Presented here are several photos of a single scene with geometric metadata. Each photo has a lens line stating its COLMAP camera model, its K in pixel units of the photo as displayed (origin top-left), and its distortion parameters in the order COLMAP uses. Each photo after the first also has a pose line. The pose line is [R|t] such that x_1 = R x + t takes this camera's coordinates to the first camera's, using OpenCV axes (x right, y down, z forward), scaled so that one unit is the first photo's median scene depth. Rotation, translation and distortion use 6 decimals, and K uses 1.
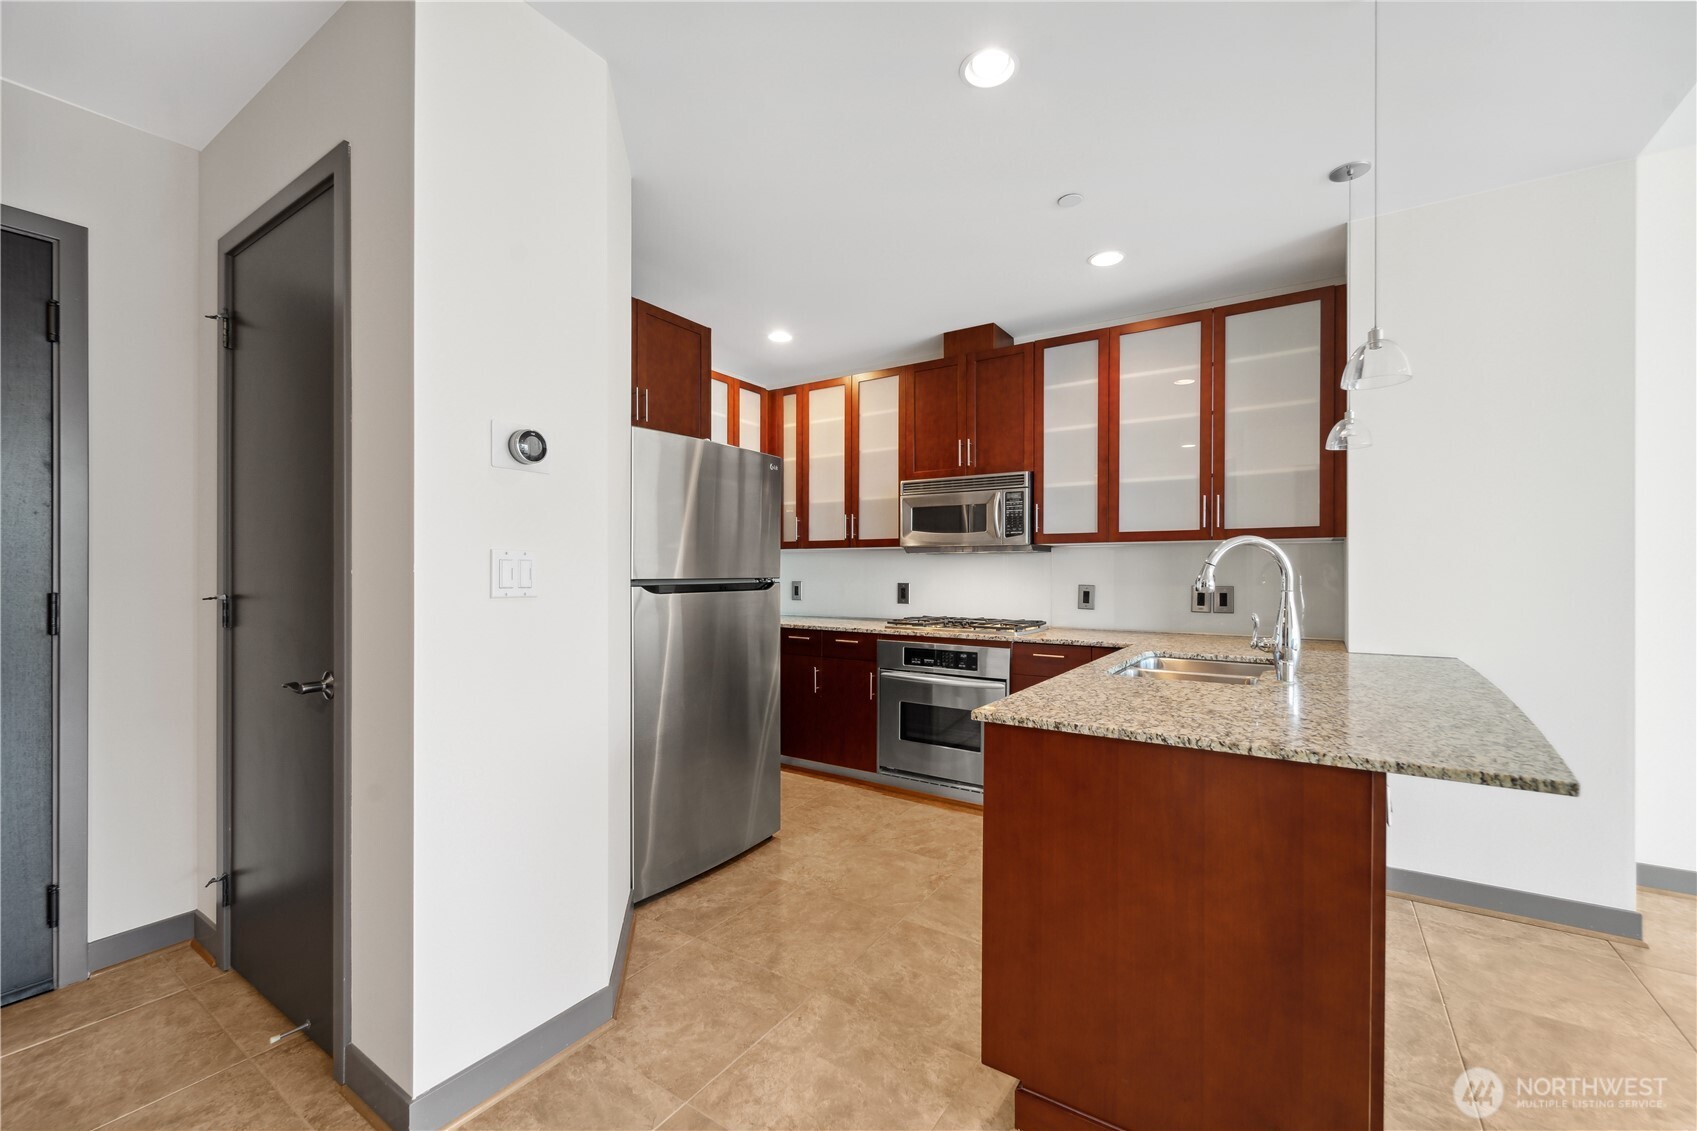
lens RADIAL K [[685.2, 0, 855.1], [0, 685.2, 574.8], [0, 0, 1]] dist [0.000055, -0.000531]
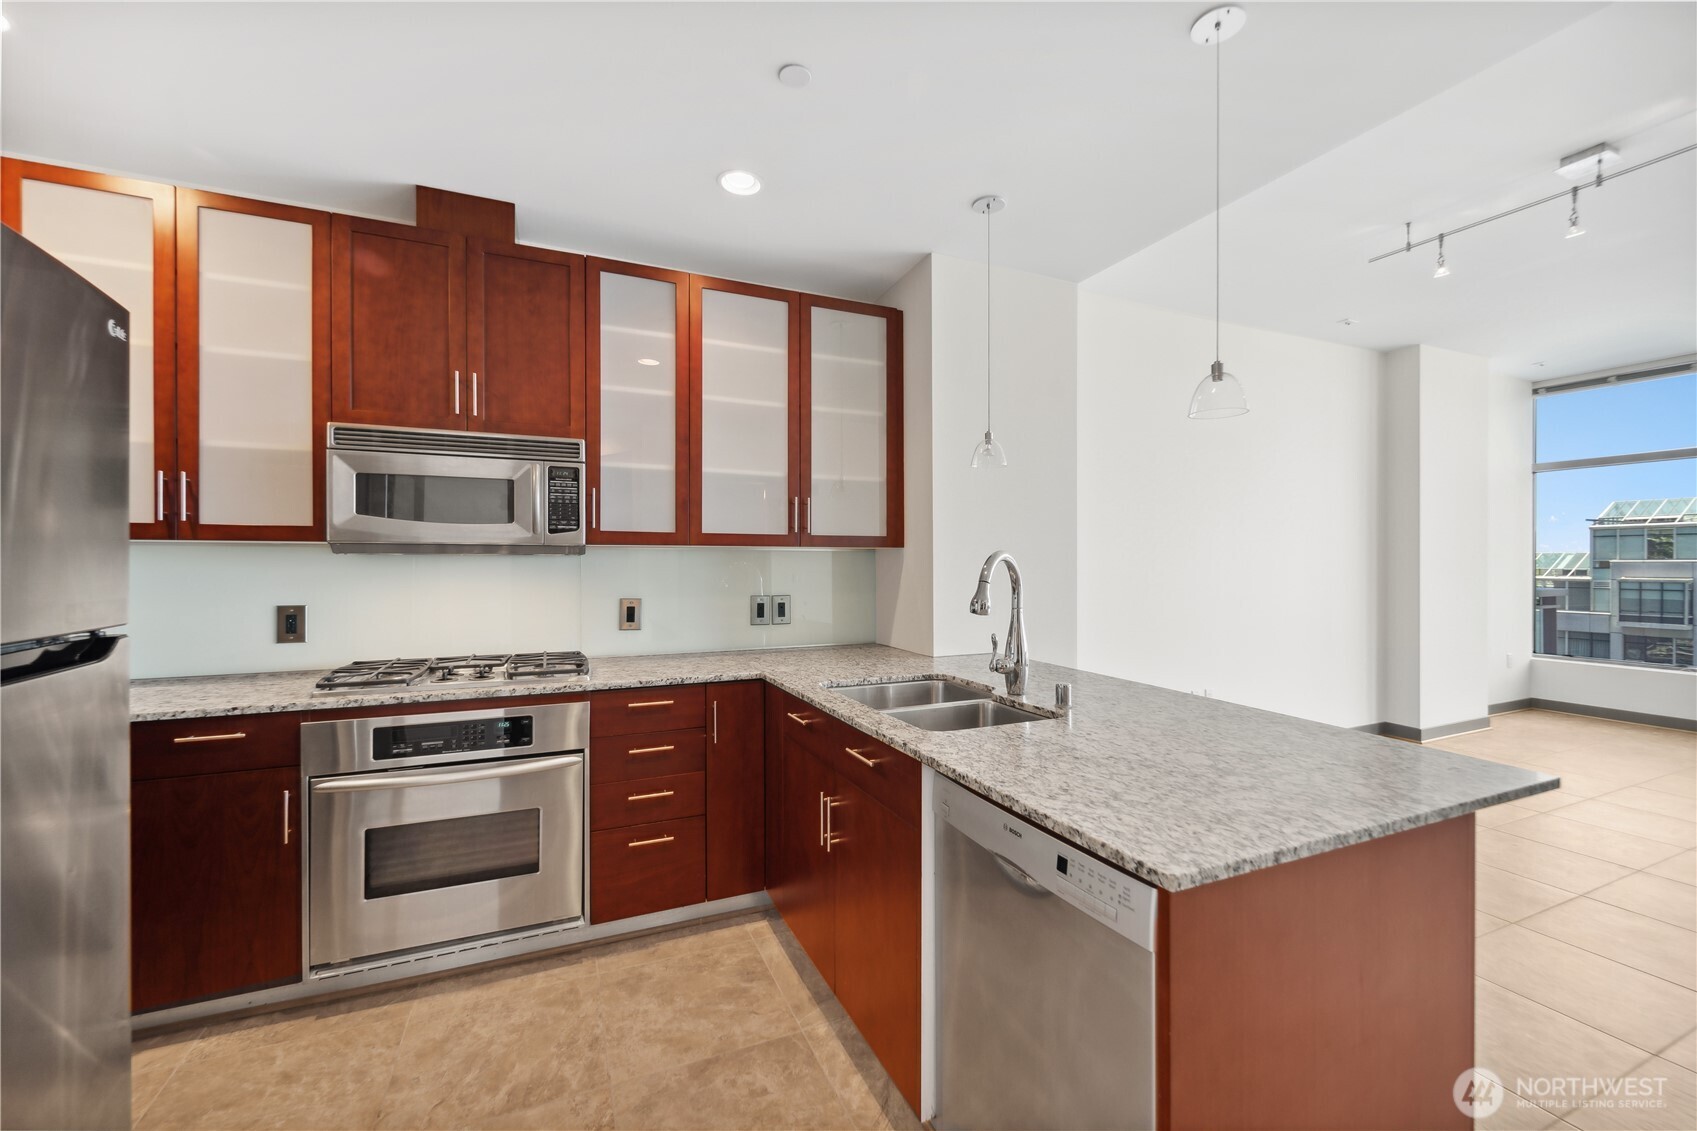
lens RADIAL K [[690.1, 0, 853.6], [0, 690.1, 566.6], [0, 0, 1]] dist [0.001832, -0.000276]
pose [[0.542561, -0.004789, 0.840003, -0.196083], [0.005055, 0.999984, 0.002436, -0.024161], [-0.840001, 0.002925, 0.542577, 0.410898]]
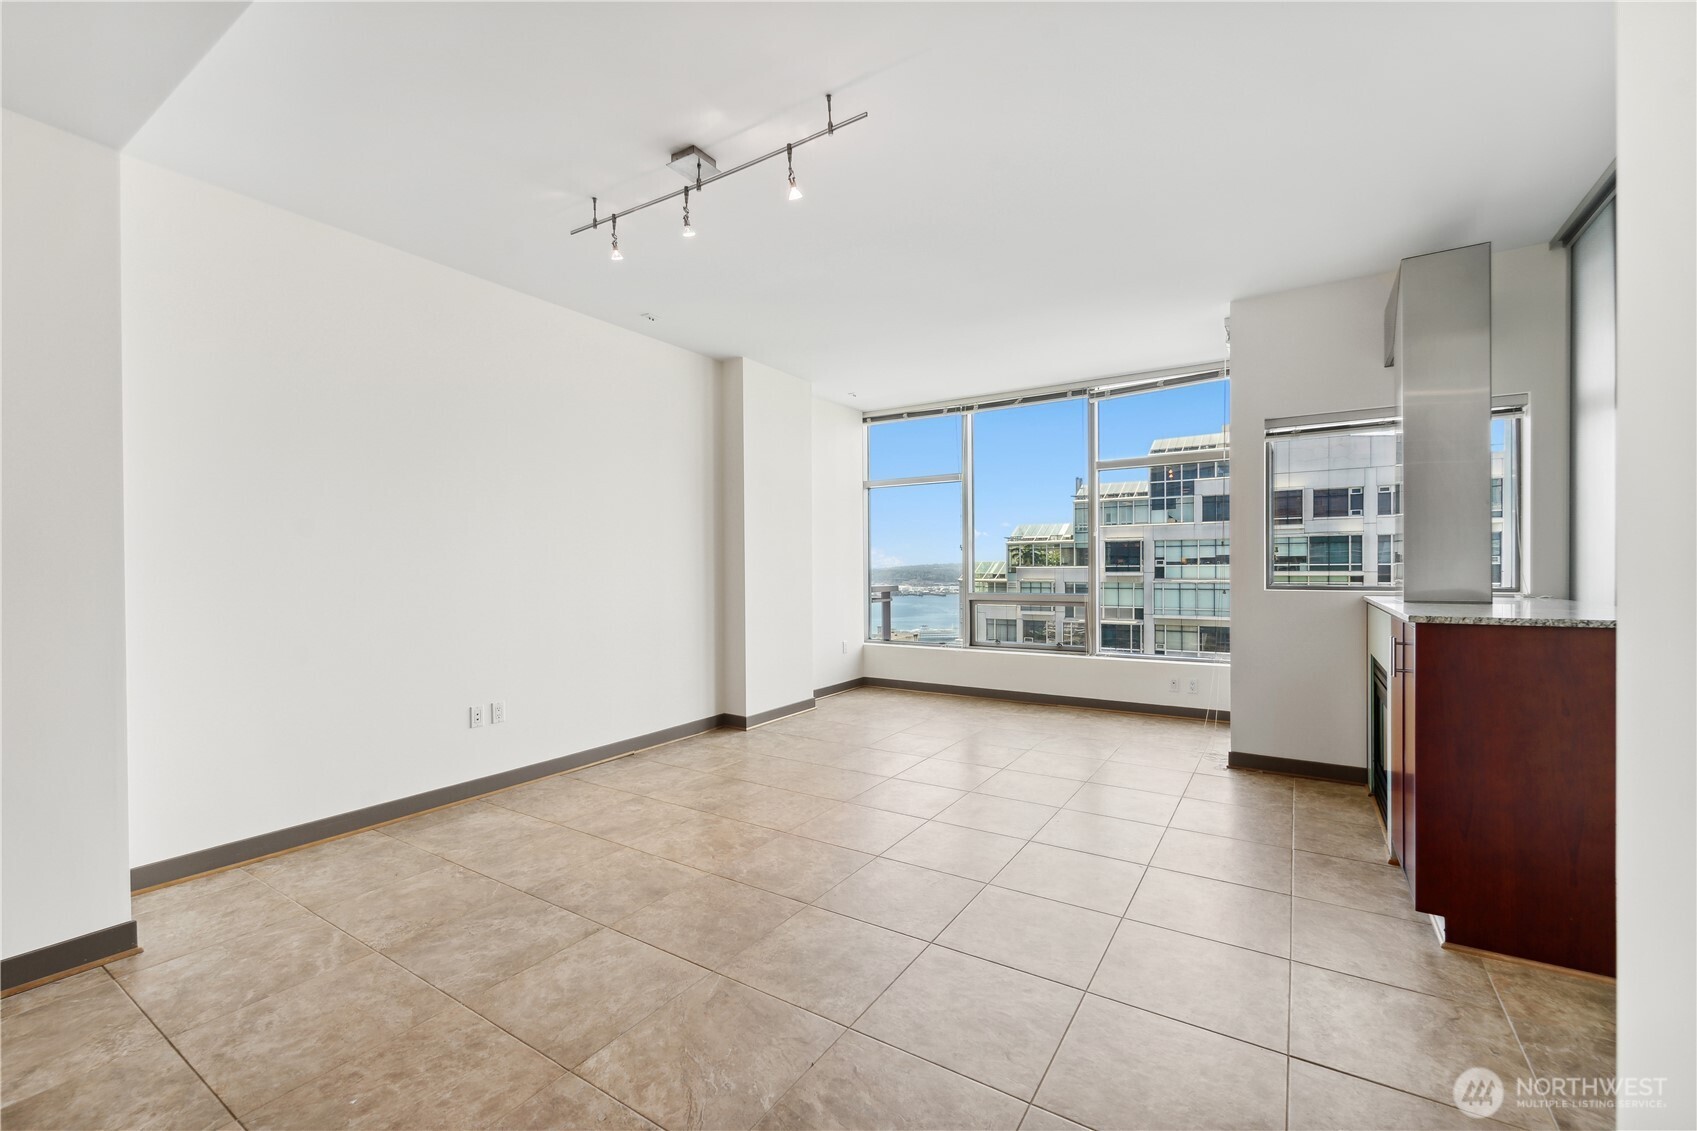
lens RADIAL K [[705.4, 0, 854.4], [0, 705.4, 578.9], [0, 0, 1]] dist [-0.000716, 0.000157]
pose [[-0.015754, -0.013206, 0.999789, 0.075974], [0.007926, 0.999880, 0.013332, -0.004111], [-0.999844, 0.008134, -0.015648, -0.021573]]
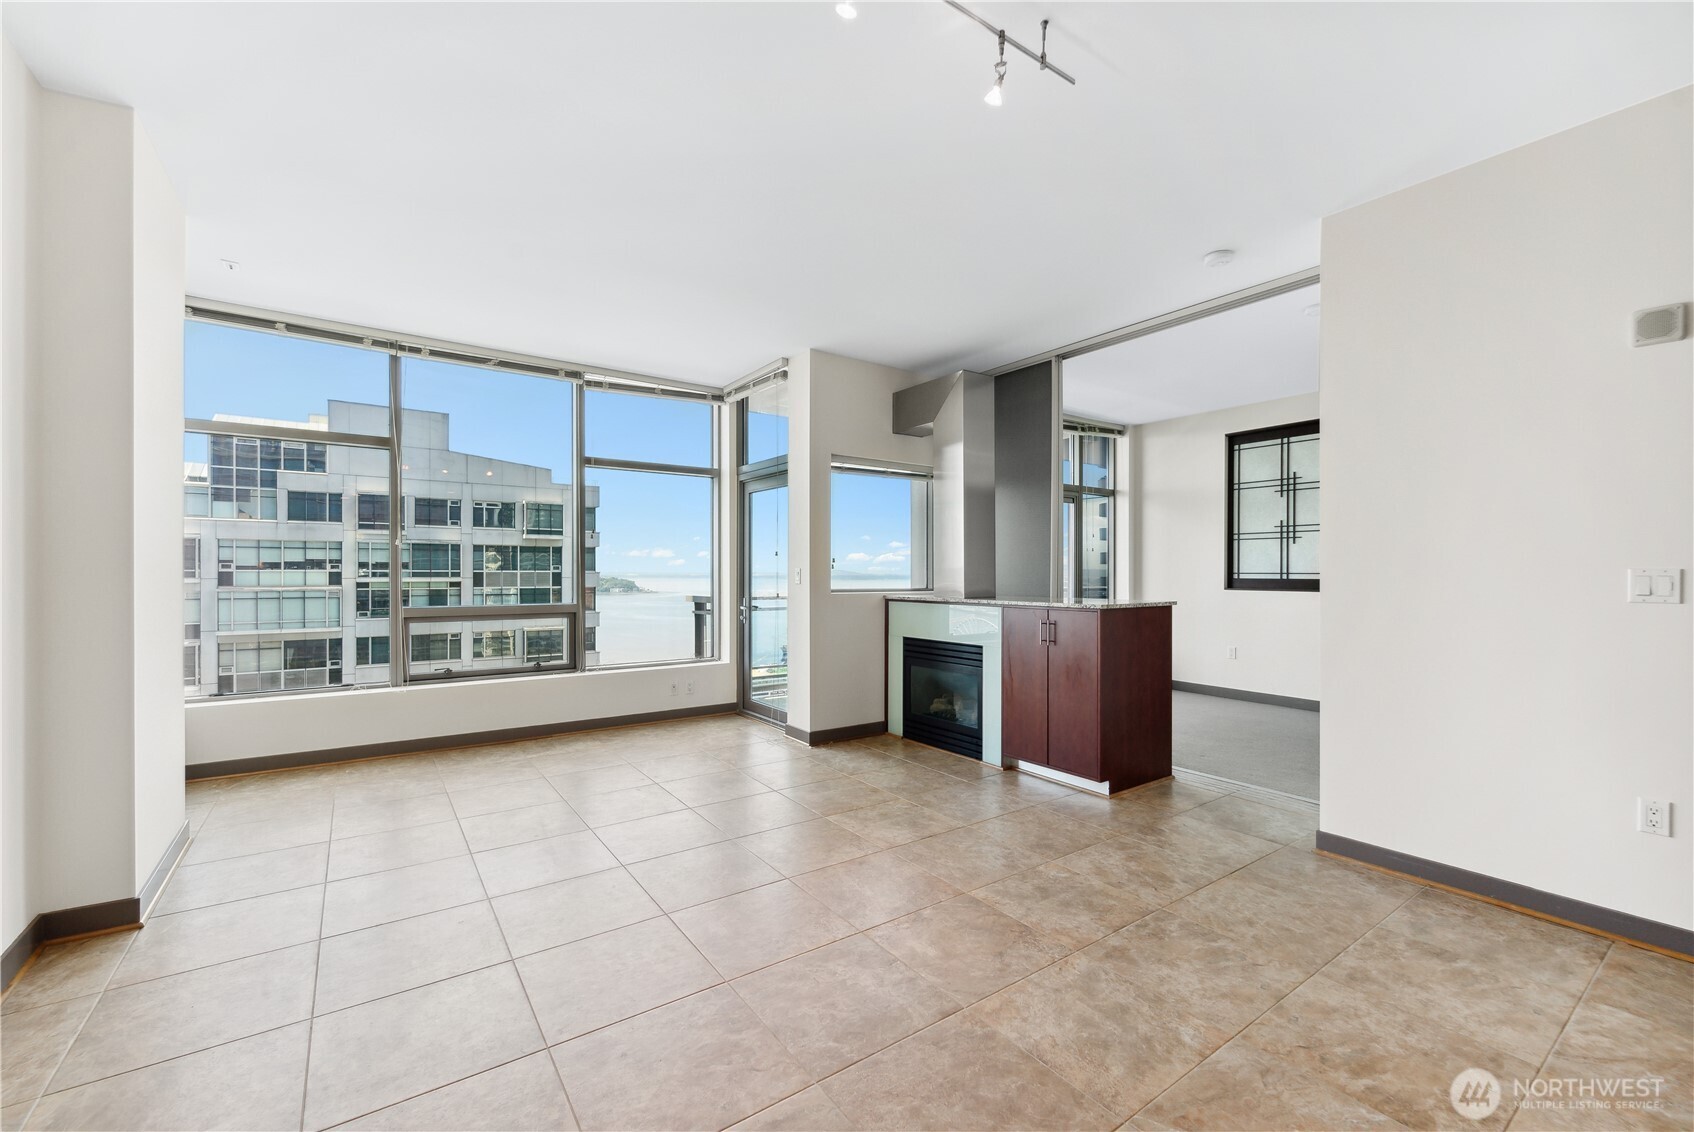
lens RADIAL K [[691.1, 0, 854.7], [0, 691.1, 574.9], [0, 0, 1]] dist [0.000006, -0.000454]
pose [[-0.934281, -0.001529, 0.356535, 0.717591], [-0.000015, 0.999991, 0.004250, -0.006797], [-0.356538, 0.003966, -0.934272, 0.590795]]
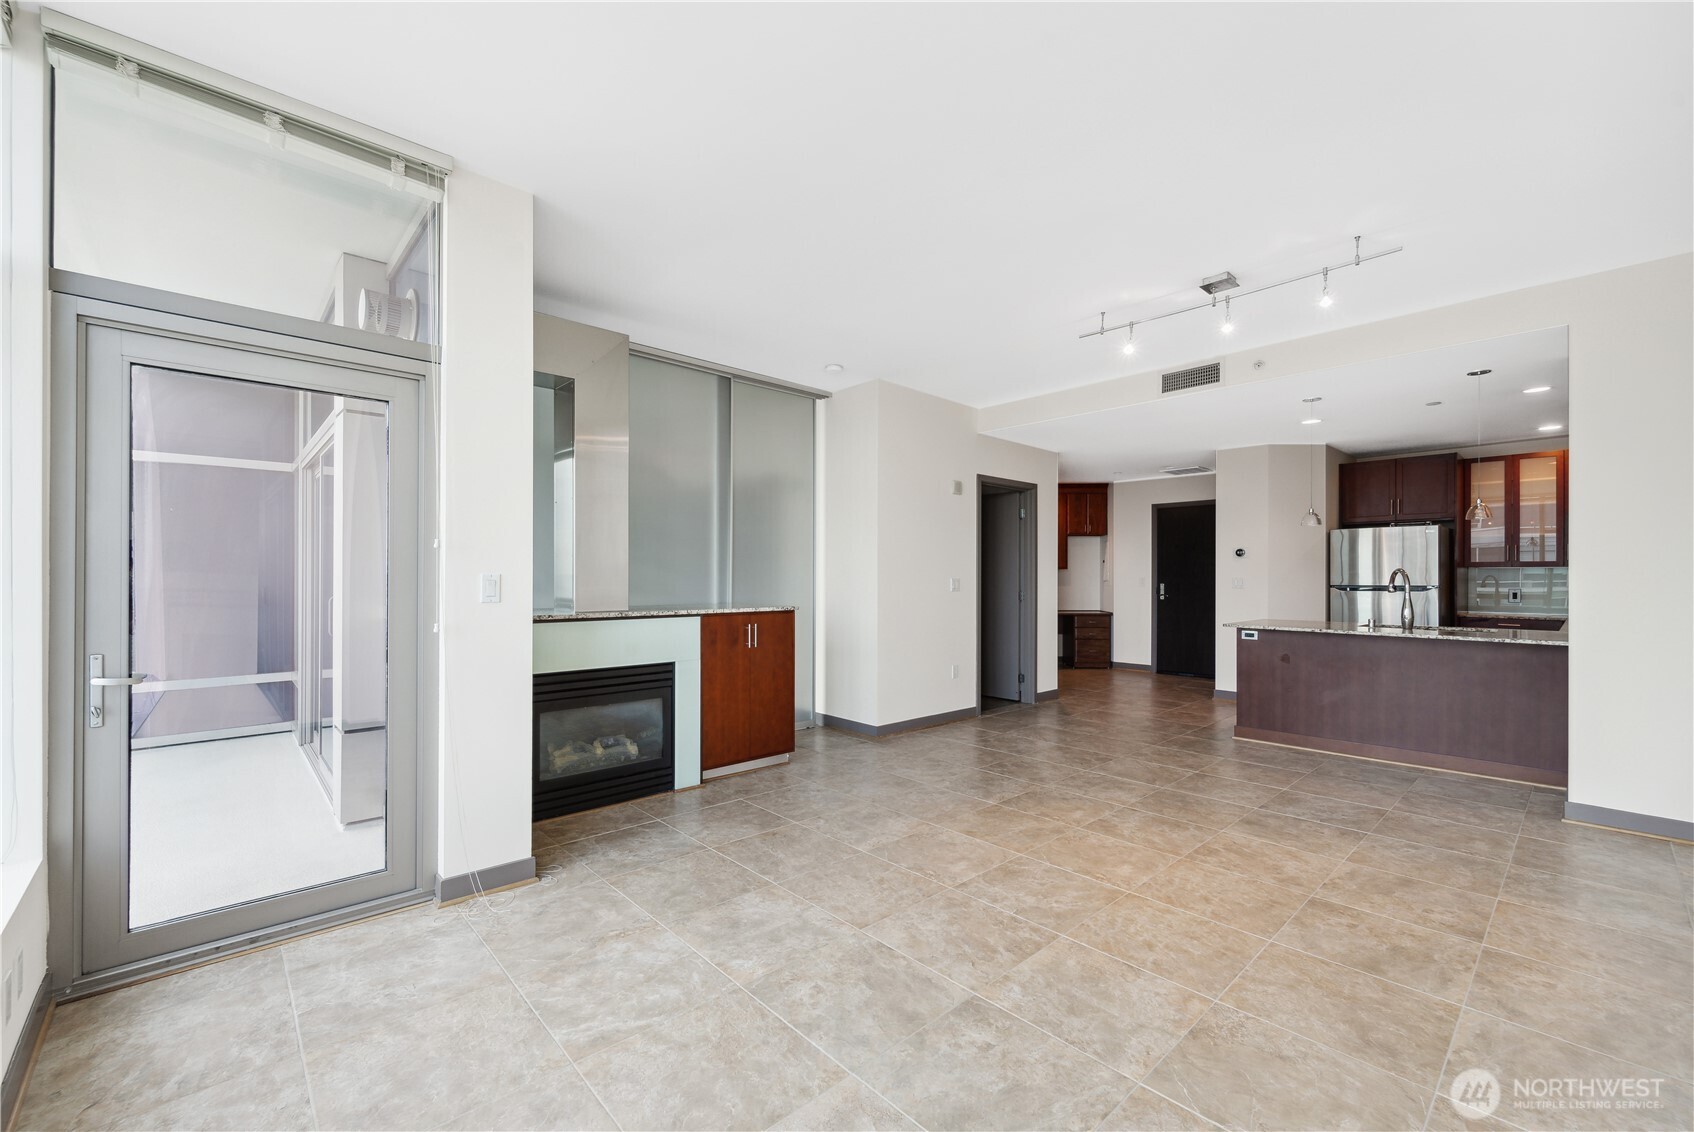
lens RADIAL K [[690.1, 0, 850.0], [0, 690.1, 574.9], [0, 0, 1]] dist [-0.000071, -0.000769]
pose [[-0.243748, -0.004338, -0.969829, 2.036424], [-0.002700, 0.999989, -0.003795, -0.012423], [0.969835, 0.001693, -0.243757, -0.143017]]
